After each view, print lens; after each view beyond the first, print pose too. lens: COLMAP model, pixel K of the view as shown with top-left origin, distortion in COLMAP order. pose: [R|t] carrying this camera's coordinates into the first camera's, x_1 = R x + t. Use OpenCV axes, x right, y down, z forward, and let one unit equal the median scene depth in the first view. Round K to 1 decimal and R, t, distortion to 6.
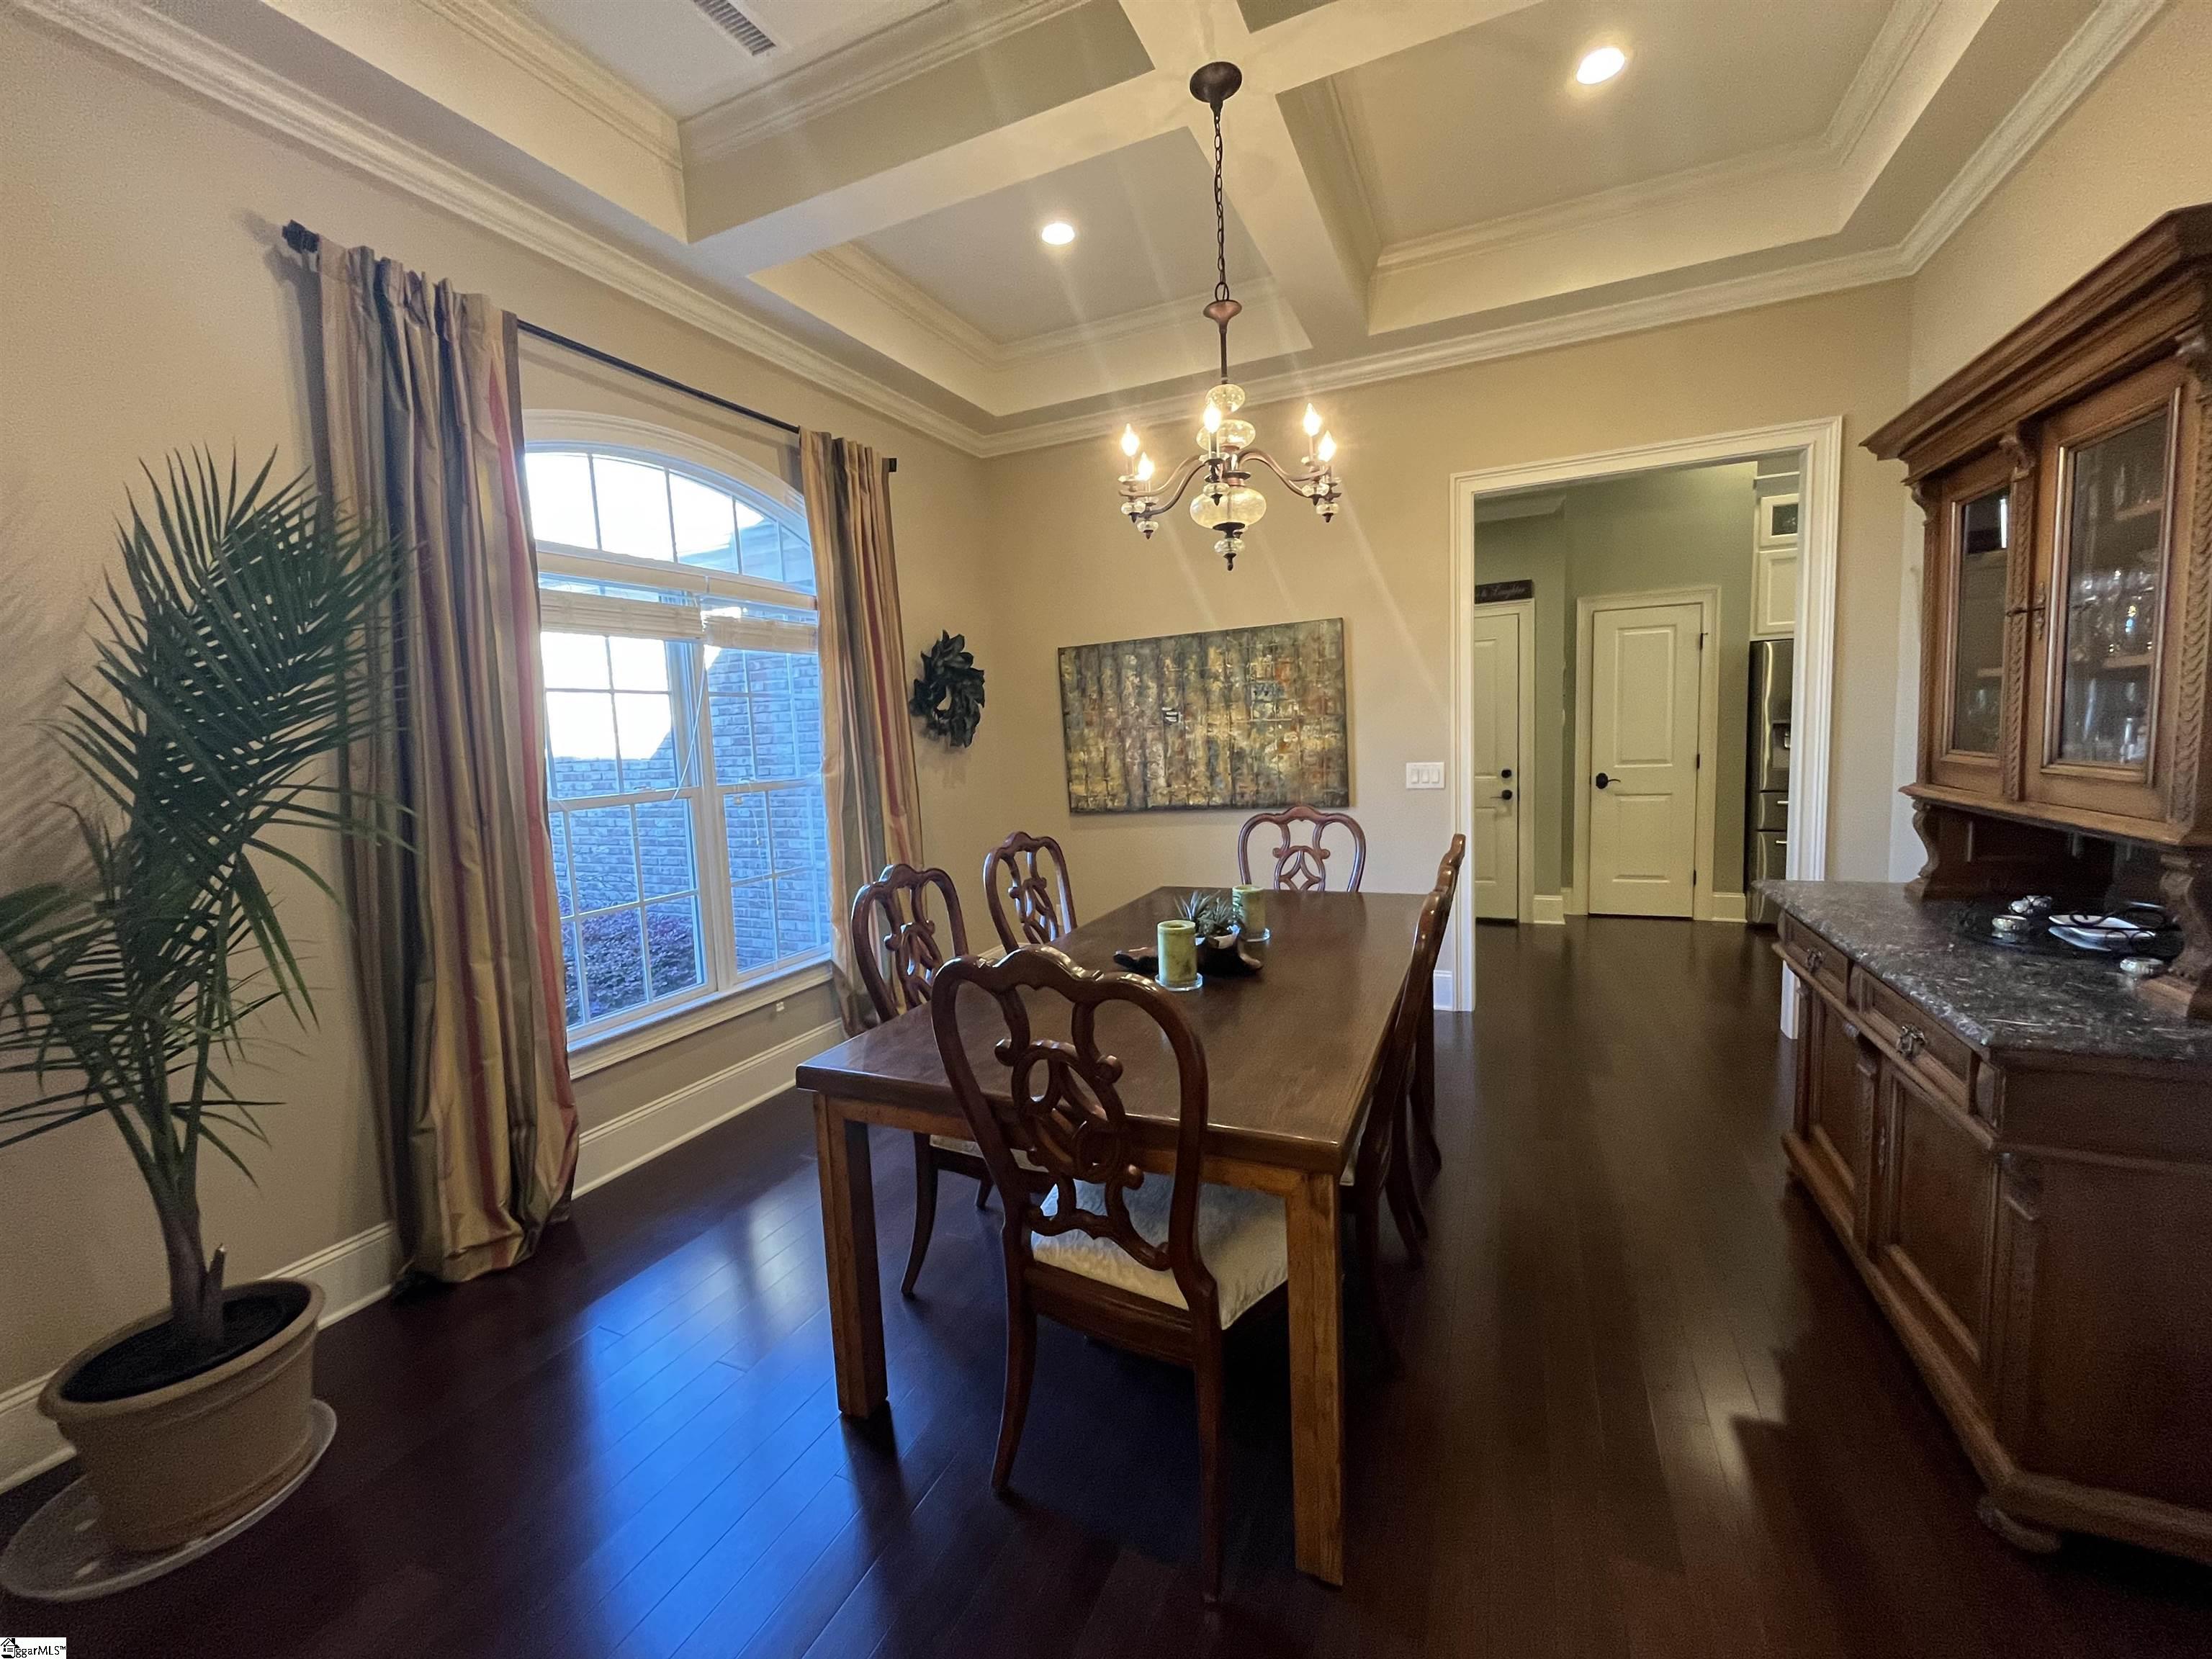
lens RADIAL K [[891.7, 0, 1101.1], [0, 891.7, 823.1], [0, 0, 1]] dist [-0.002928, 0.000224]
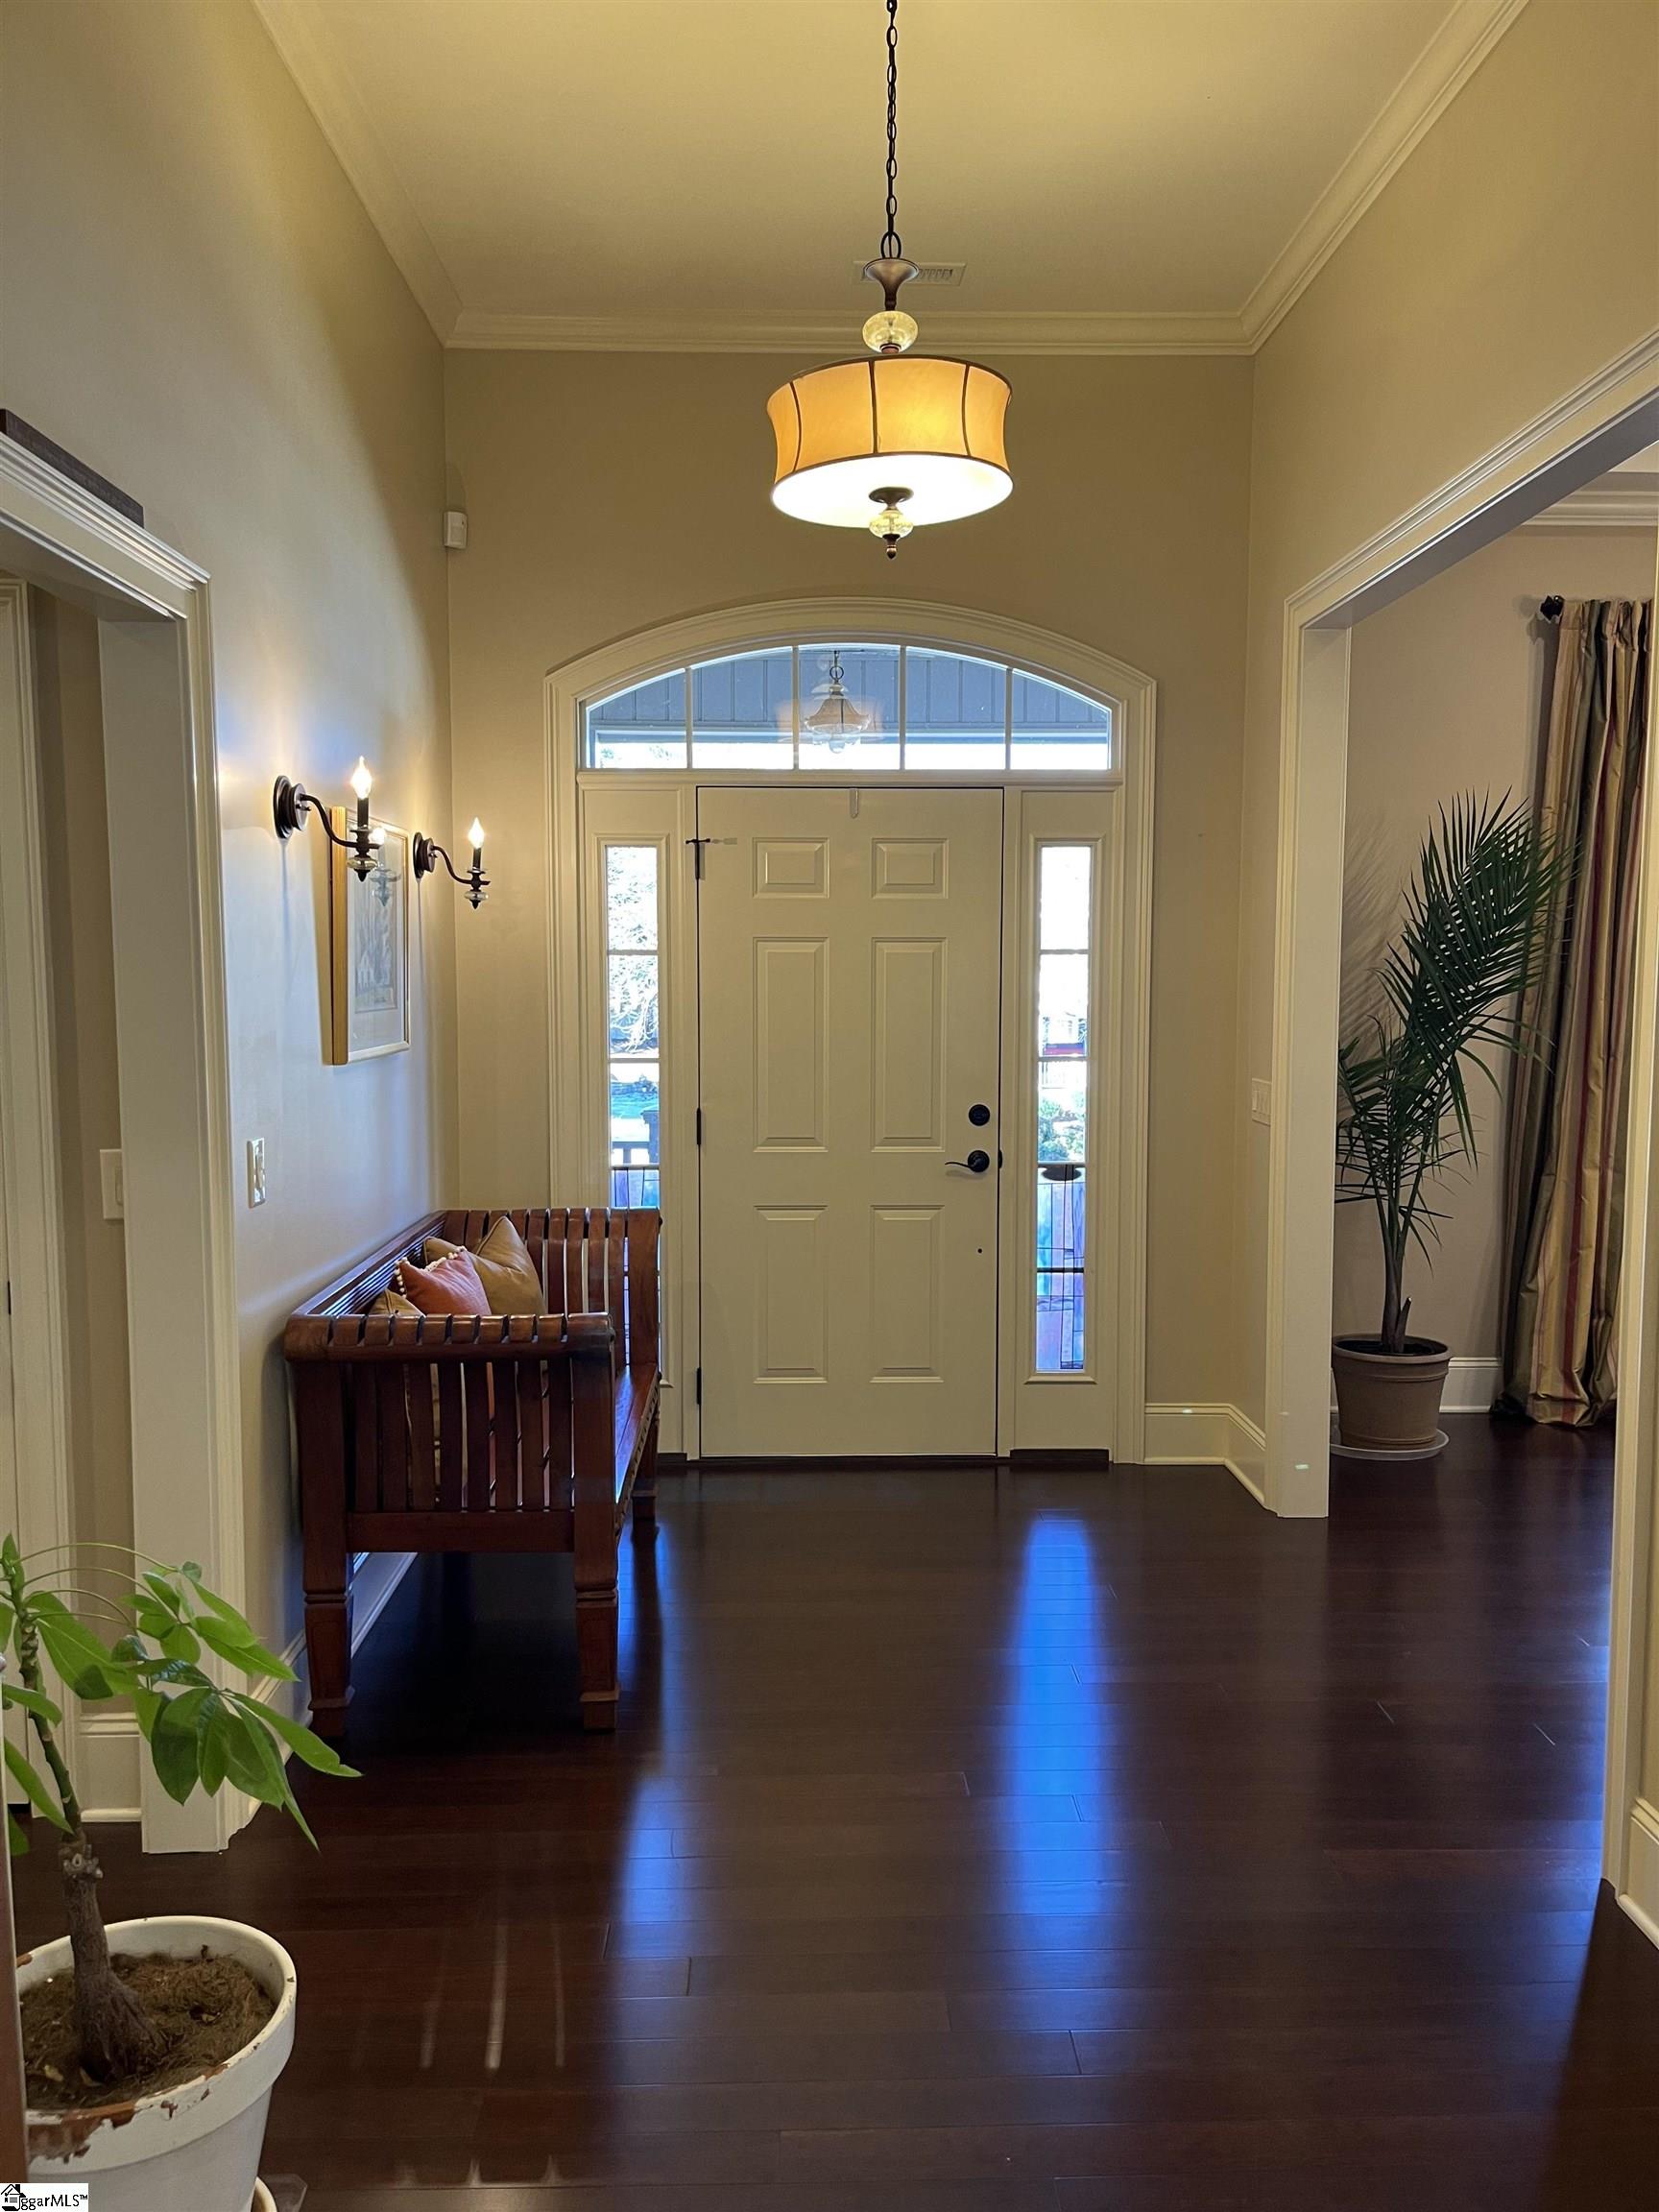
lens RADIAL K [[1672.6, 0, 829.5], [0, 1672.6, 1106.0], [0, 0, 1]] dist [-0.040264, 0.152511]
pose [[0.437644, 0.117951, -0.891378, 1.117868], [-0.113329, 0.990688, 0.075451, 0.022812], [0.891978, 0.067999, 0.446936, -1.219327]]
